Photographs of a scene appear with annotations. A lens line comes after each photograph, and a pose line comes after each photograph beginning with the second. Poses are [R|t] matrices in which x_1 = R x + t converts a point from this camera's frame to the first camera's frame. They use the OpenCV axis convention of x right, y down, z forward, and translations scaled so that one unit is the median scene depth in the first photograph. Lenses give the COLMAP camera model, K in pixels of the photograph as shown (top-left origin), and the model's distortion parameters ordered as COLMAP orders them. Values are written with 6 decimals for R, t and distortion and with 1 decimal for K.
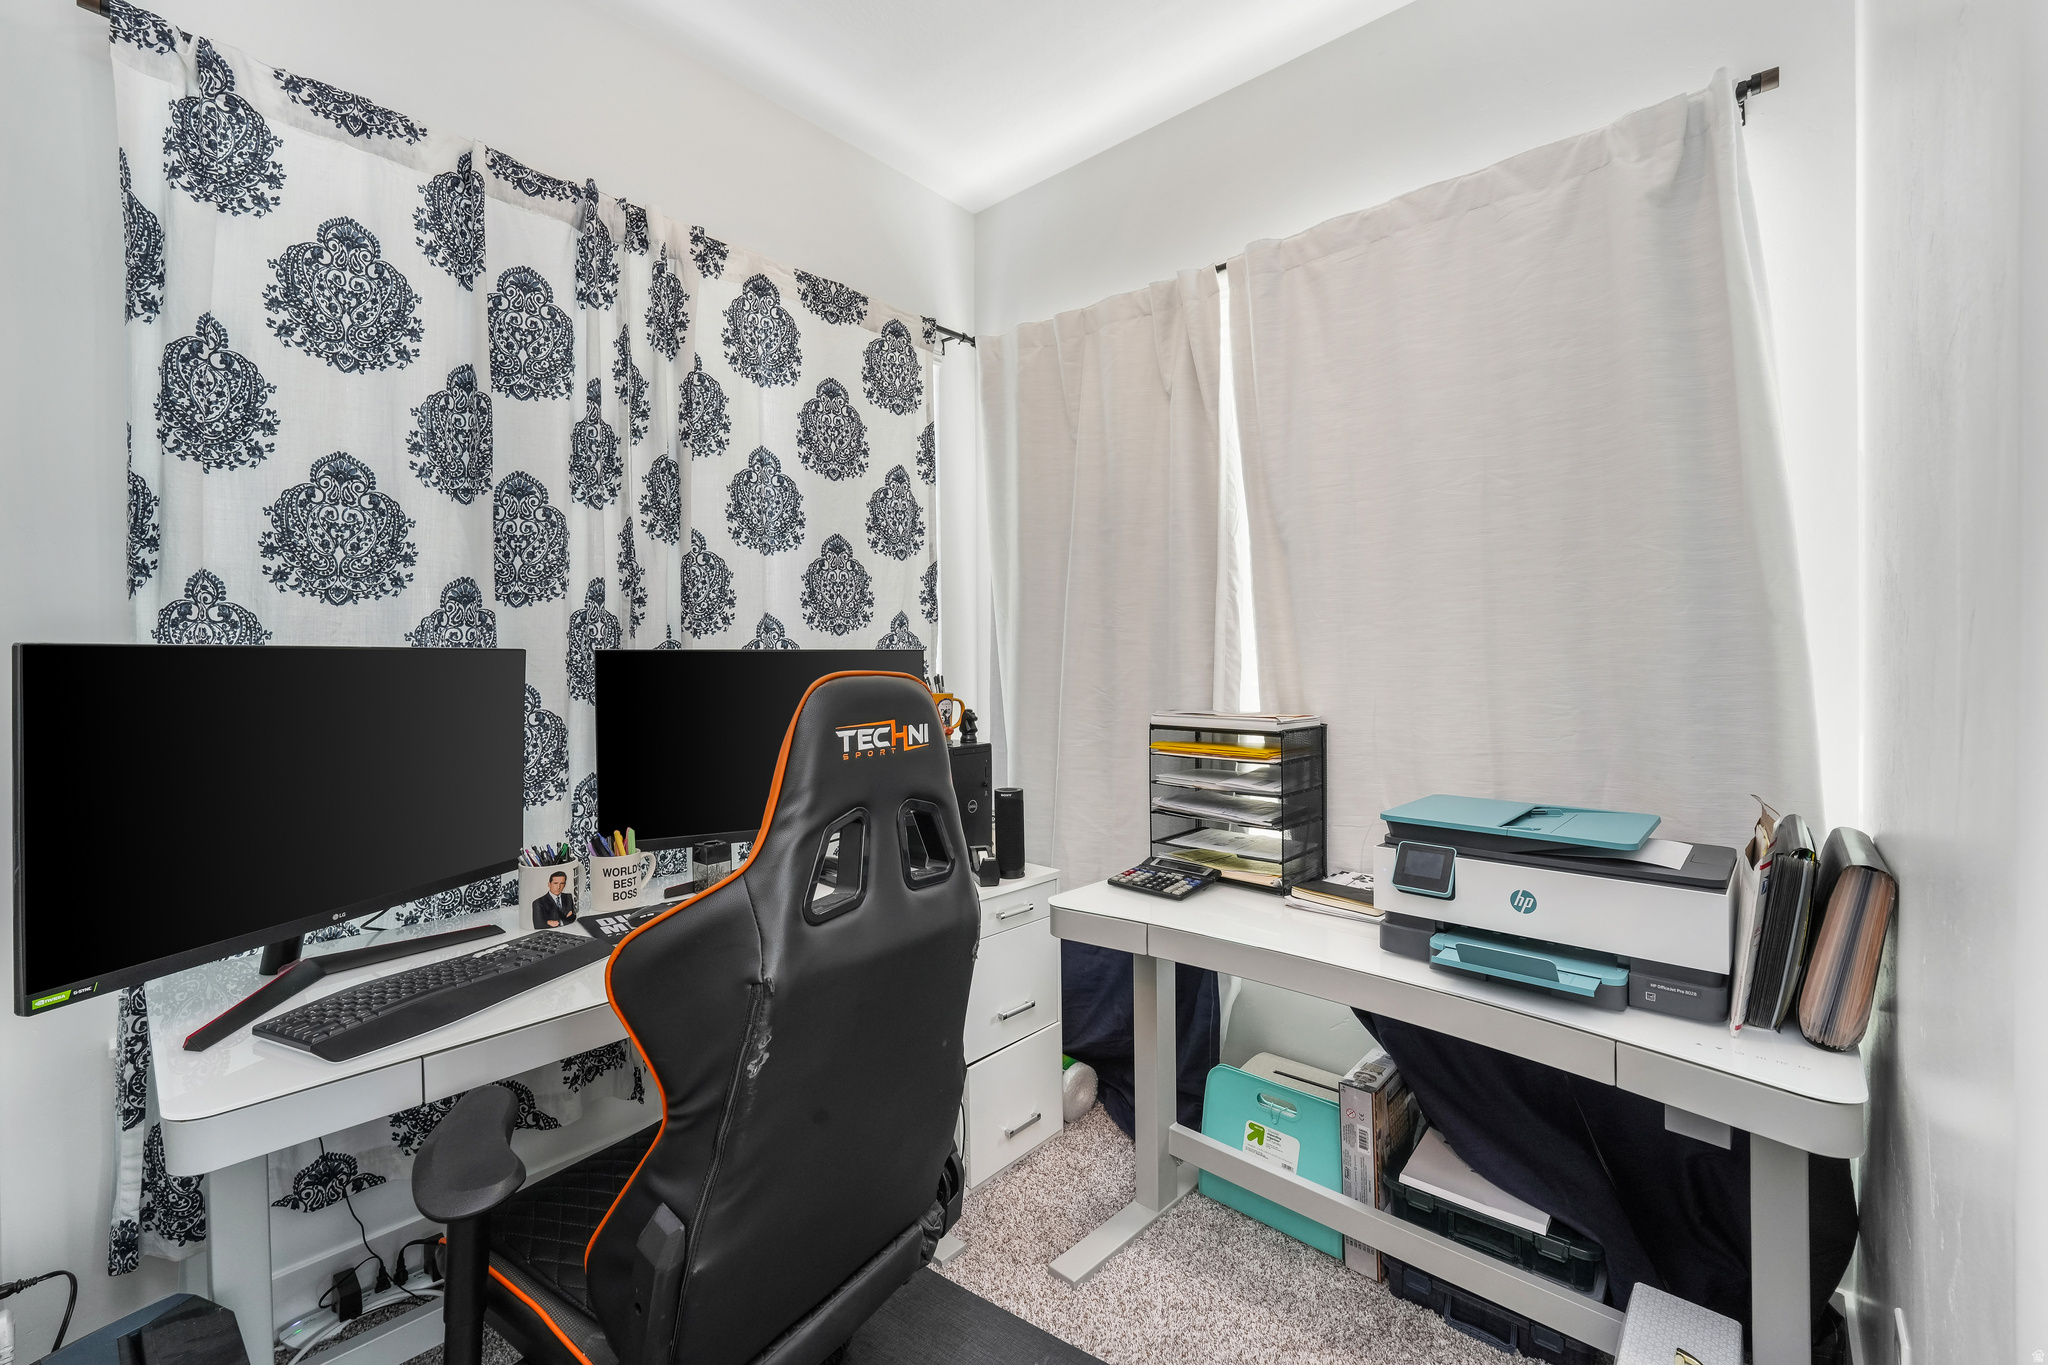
lens RADIAL K [[861.1, 0, 1029.2], [0, 861.1, 662.5], [0, 0, 1]] dist [-0.006844, -0.000391]
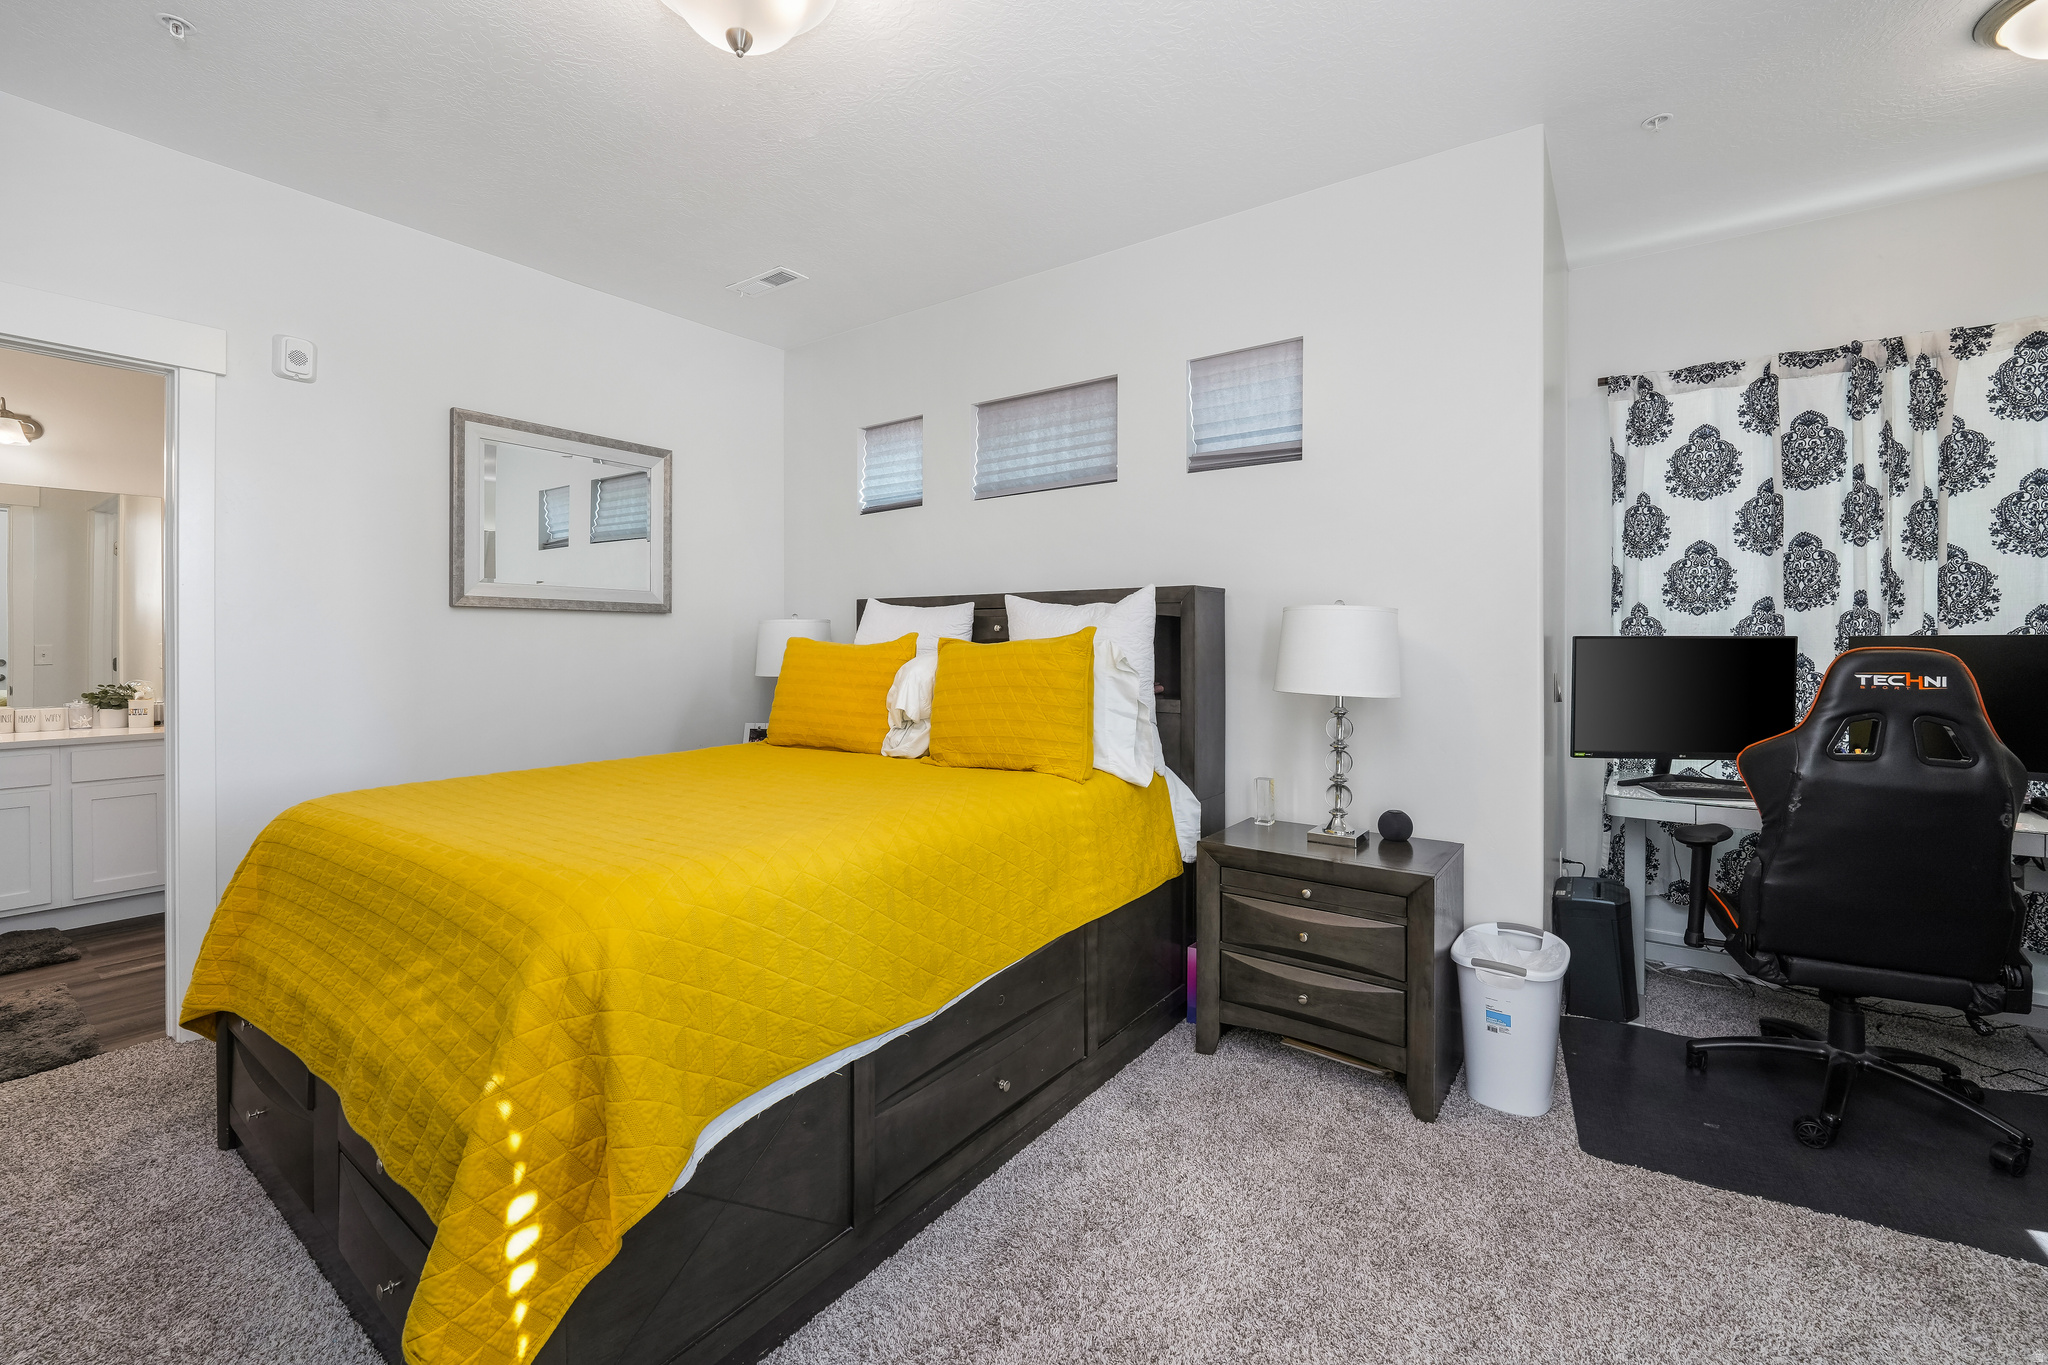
lens RADIAL K [[839.7, 0, 1019.6], [0, 839.7, 665.5], [0, 0, 1]] dist [-0.024199, -0.000095]
pose [[0.097576, 0.027480, -0.994849, 0.942609], [-0.003964, 0.999622, 0.027223, 0.004933], [0.995220, 0.001287, 0.097648, -0.756548]]
